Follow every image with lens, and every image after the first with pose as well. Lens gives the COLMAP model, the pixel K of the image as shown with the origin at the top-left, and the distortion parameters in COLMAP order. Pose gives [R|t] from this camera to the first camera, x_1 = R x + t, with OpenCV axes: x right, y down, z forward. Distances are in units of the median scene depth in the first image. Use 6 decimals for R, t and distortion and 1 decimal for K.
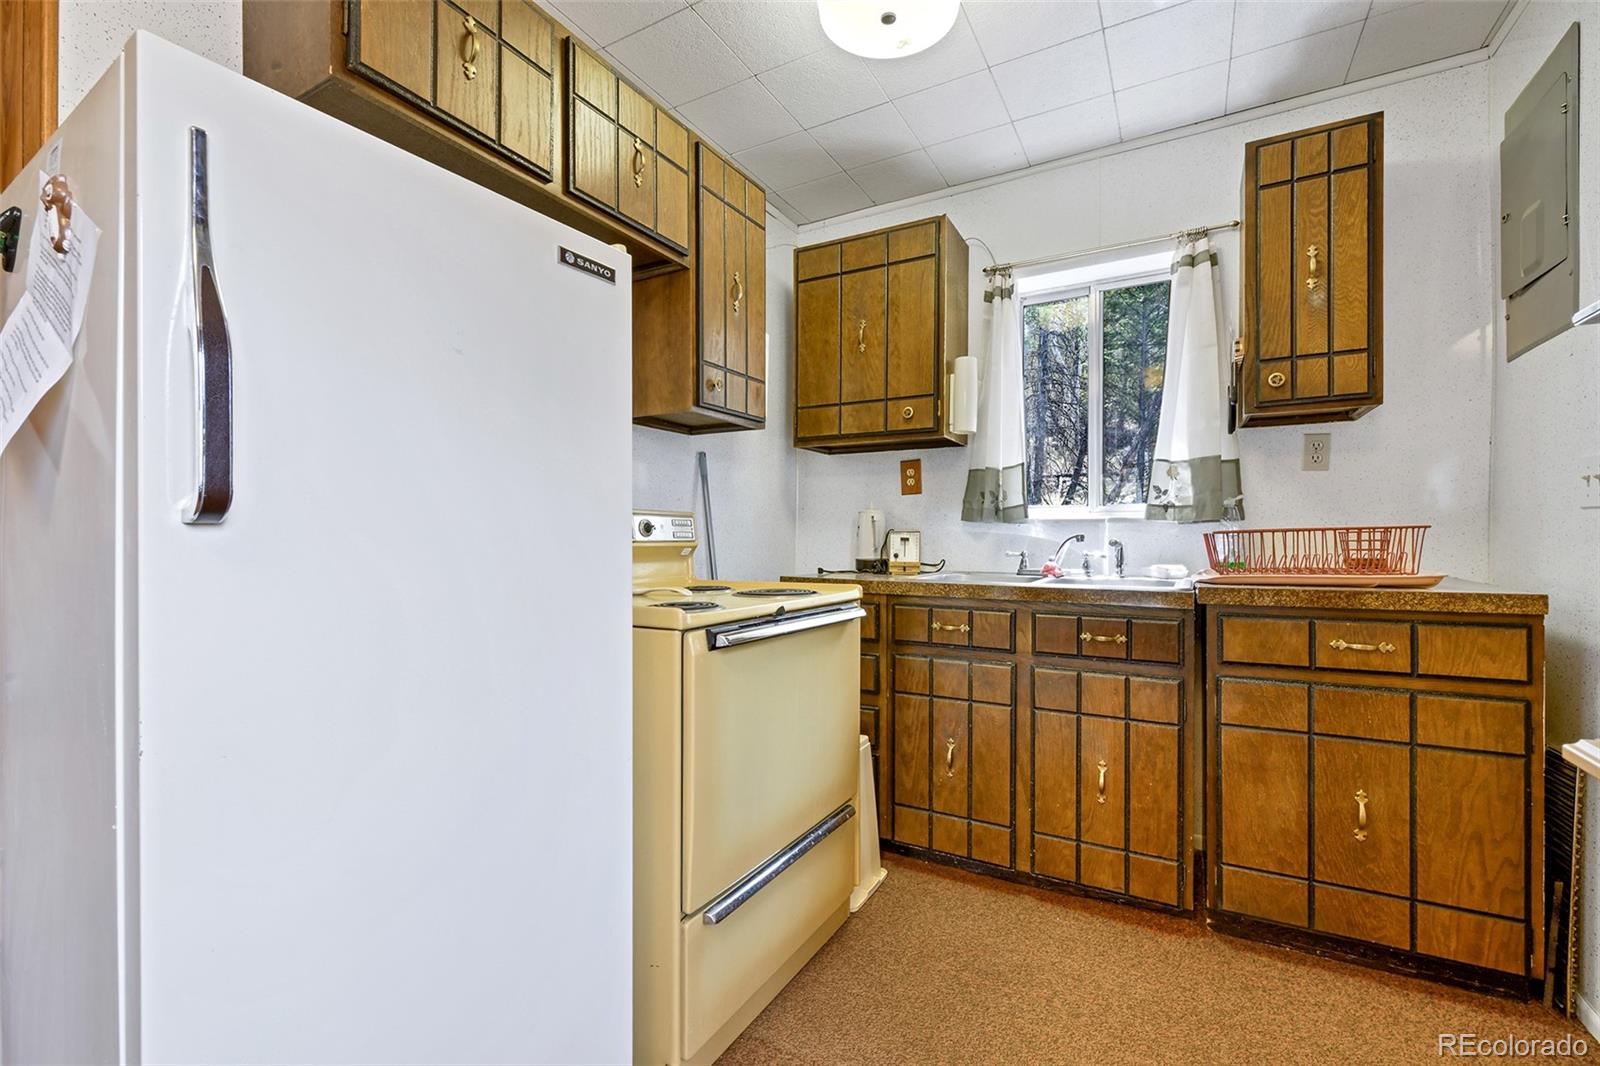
lens RADIAL K [[694.3, 0, 795.5], [0, 694.3, 541.7], [0, 0, 1]] dist [-0.000747, -0.000173]
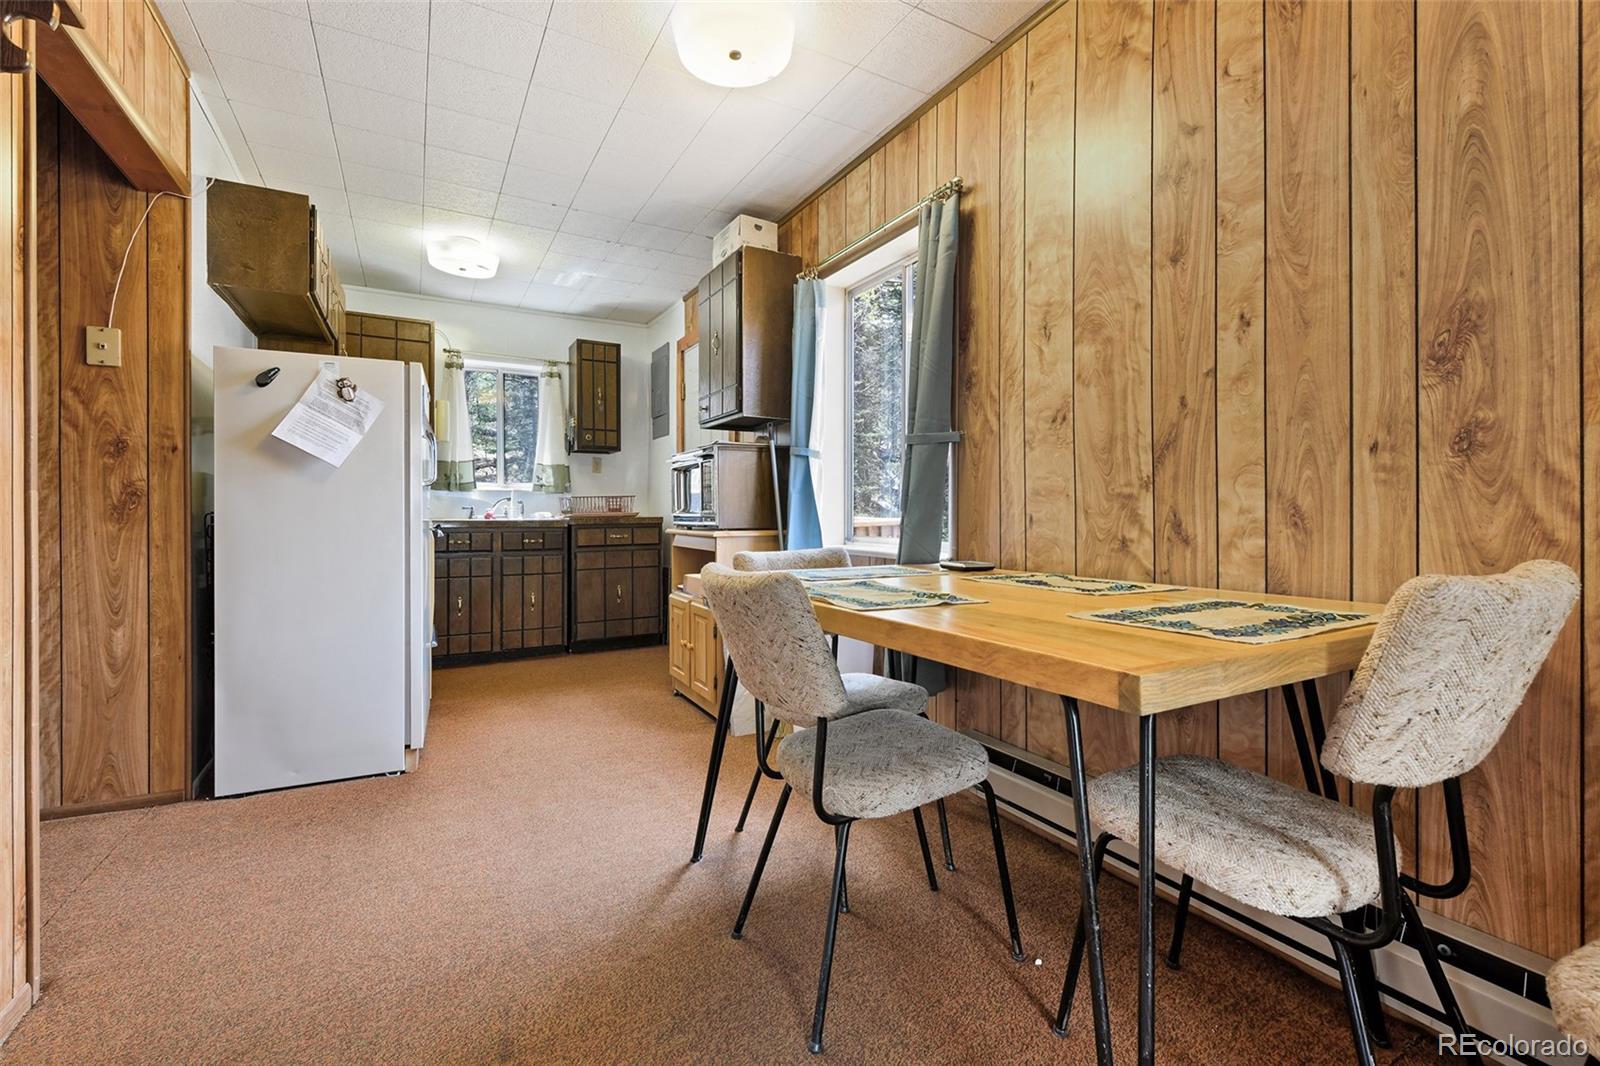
lens RADIAL K [[694.3, 0, 800.3], [0, 694.3, 520.7], [0, 0, 1]] dist [-0.000747, -0.000173]
pose [[0.522246, -0.012609, 0.852702, -1.077879], [0.000519, 0.999895, 0.014467, 0.034218], [-0.852795, -0.007113, 0.522197, -0.994804]]
